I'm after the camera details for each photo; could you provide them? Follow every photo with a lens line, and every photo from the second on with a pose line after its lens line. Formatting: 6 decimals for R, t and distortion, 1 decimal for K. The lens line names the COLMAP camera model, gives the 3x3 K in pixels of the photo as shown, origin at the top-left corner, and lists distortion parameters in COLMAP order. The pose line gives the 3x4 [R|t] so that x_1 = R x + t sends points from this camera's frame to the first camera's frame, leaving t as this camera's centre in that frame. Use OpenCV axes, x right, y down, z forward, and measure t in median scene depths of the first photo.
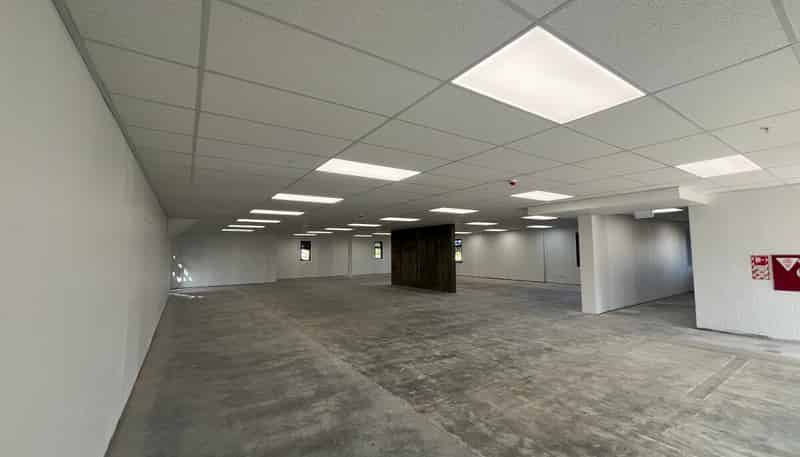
lens RADIAL K [[323.9, 0, 400.5], [0, 323.9, 230.1], [0, 0, 1]] dist [-0.007604, -0.000533]
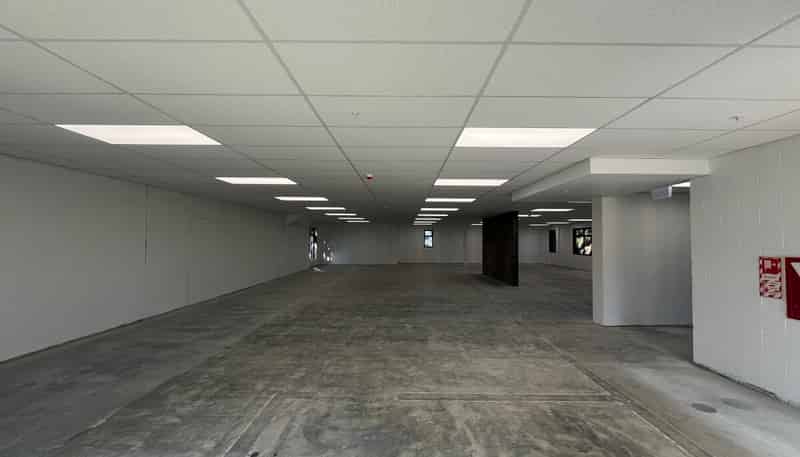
lens RADIAL K [[323.9, 0, 402.1], [0, 323.9, 229.0], [0, 0, 1]] dist [-0.007604, -0.000533]
pose [[0.832440, -0.000891, -0.554114, 0.904264], [0.019758, 0.999410, 0.028076, -0.002521], [0.553763, -0.034320, 0.831967, 0.137486]]
